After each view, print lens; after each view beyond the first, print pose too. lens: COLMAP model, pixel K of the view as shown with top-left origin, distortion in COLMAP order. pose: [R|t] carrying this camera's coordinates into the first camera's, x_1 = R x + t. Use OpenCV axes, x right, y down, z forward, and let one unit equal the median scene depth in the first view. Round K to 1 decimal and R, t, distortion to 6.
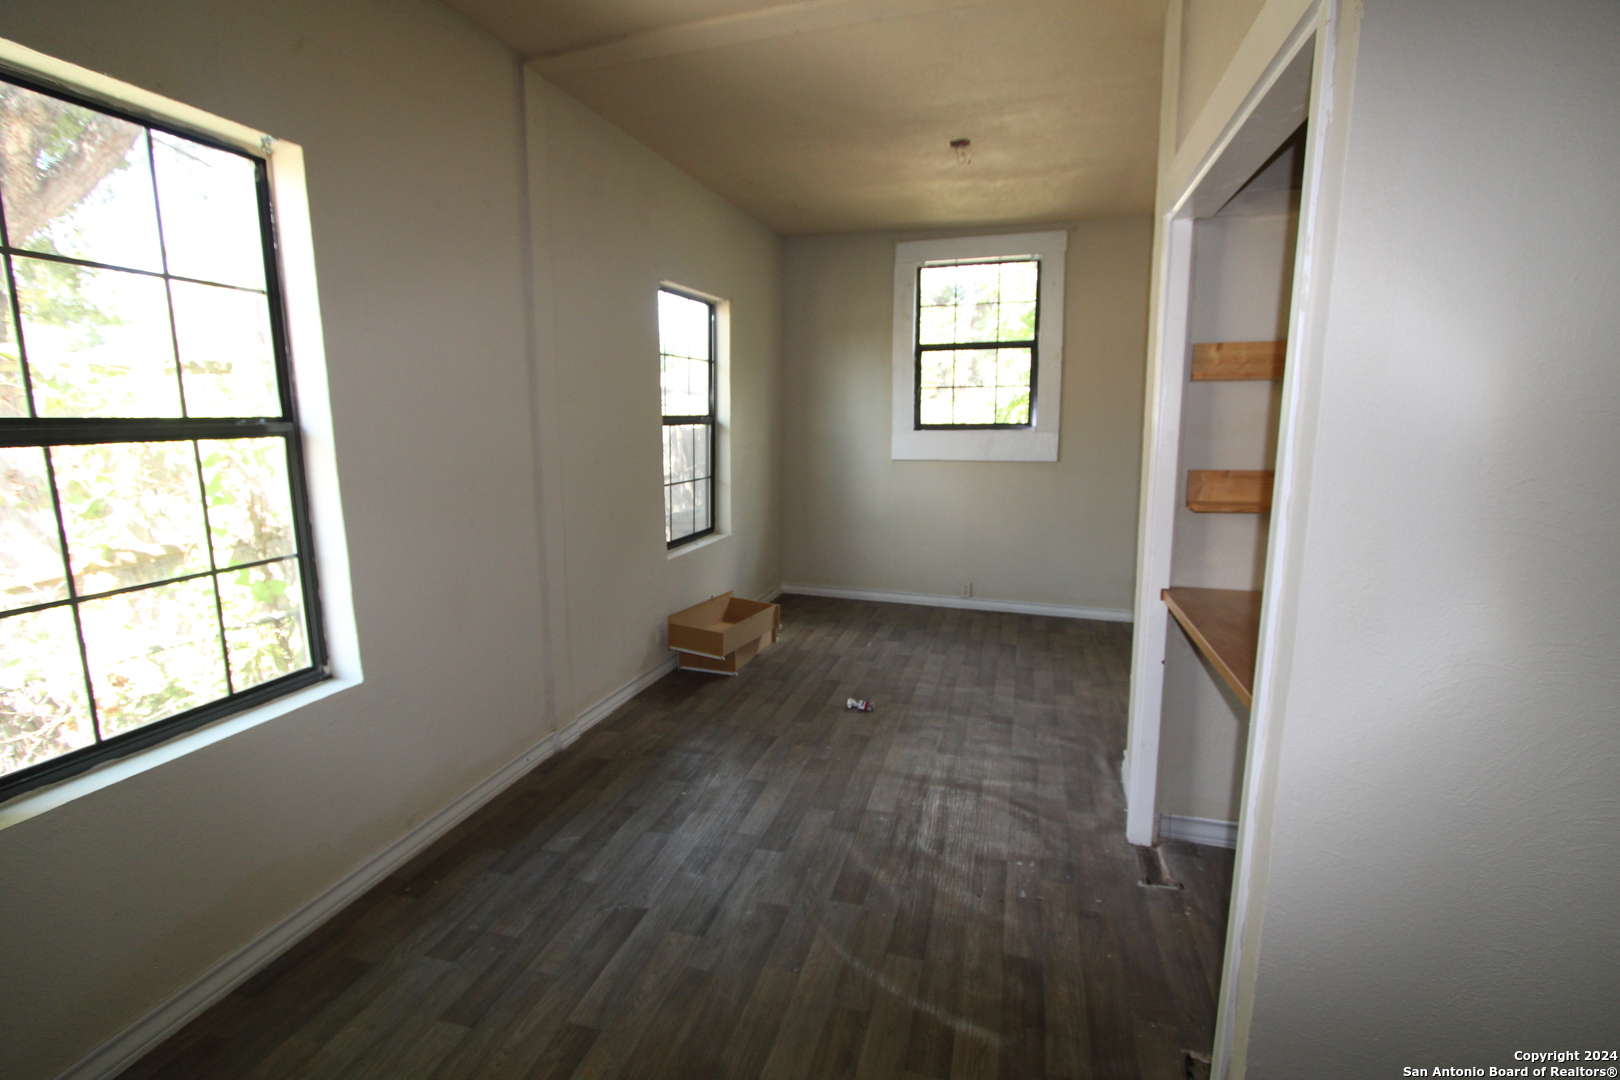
lens RADIAL K [[734.3, 0, 807.4], [0, 734.3, 544.1], [0, 0, 1]] dist [-0.015836, 0.001385]
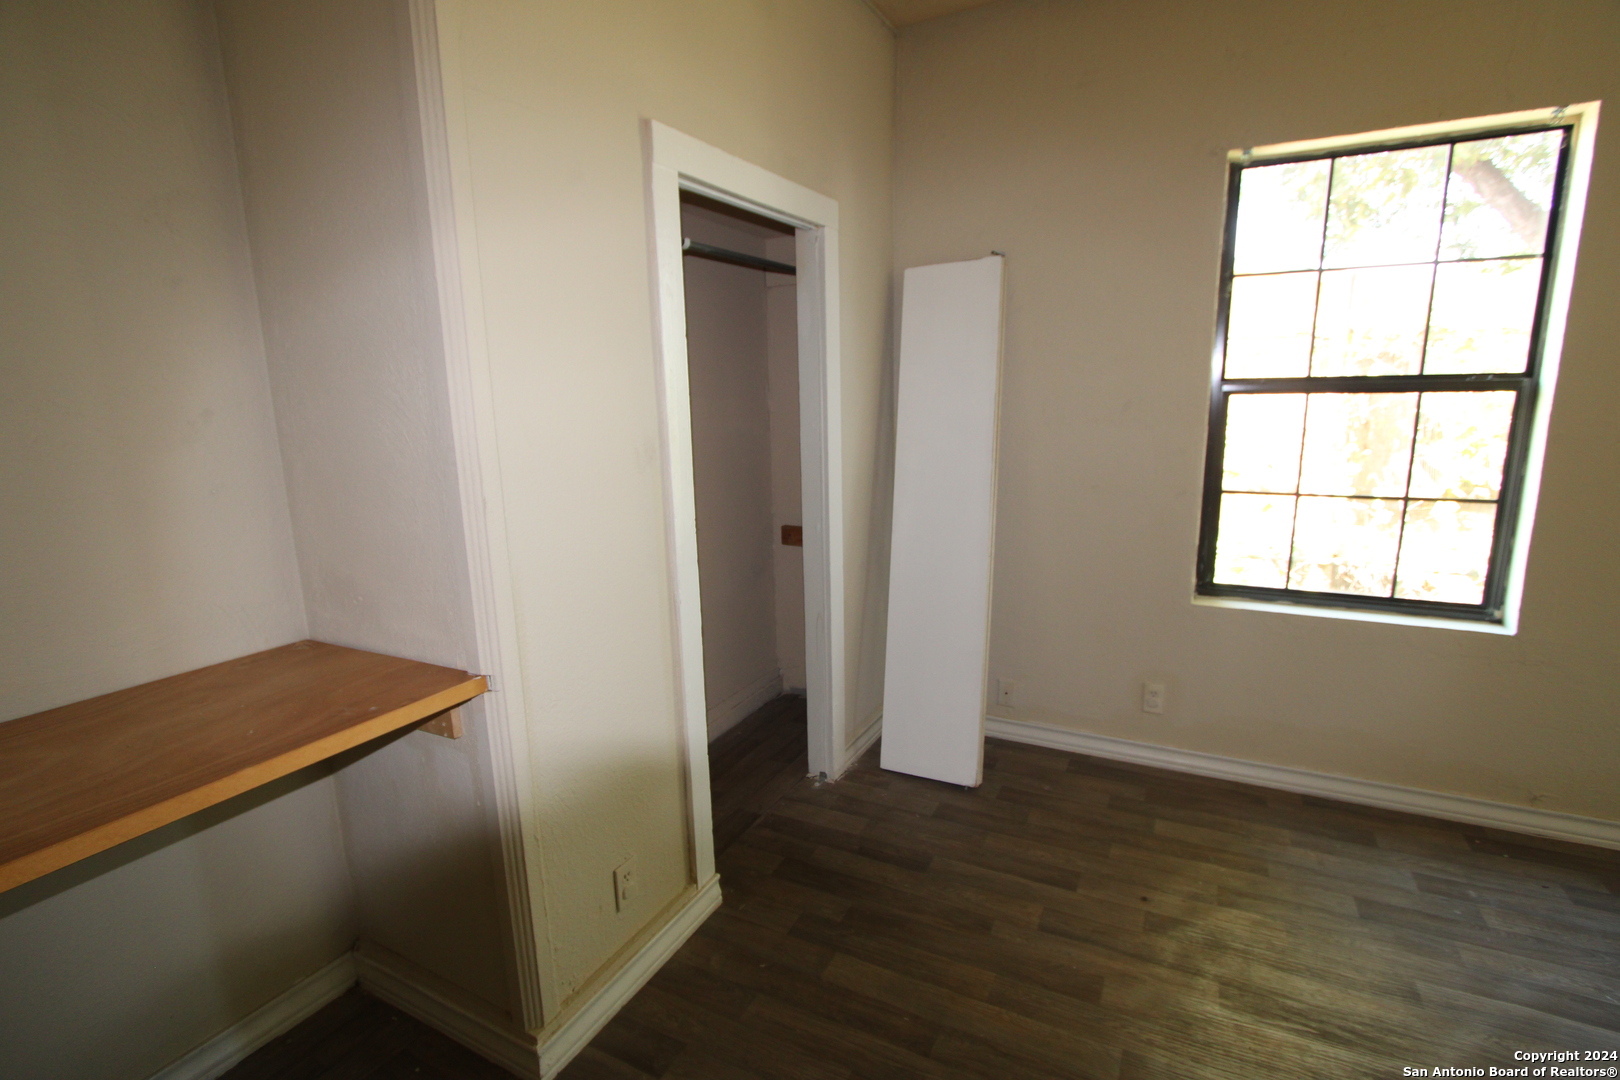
lens RADIAL K [[734.3, 0, 808.3], [0, 734.3, 535.8], [0, 0, 1]] dist [-0.015836, 0.001385]
pose [[-0.186706, 0.214221, -0.958775, 0.566301], [-0.142034, 0.959797, 0.242108, -0.054084], [0.972094, 0.181381, -0.148773, 0.183584]]
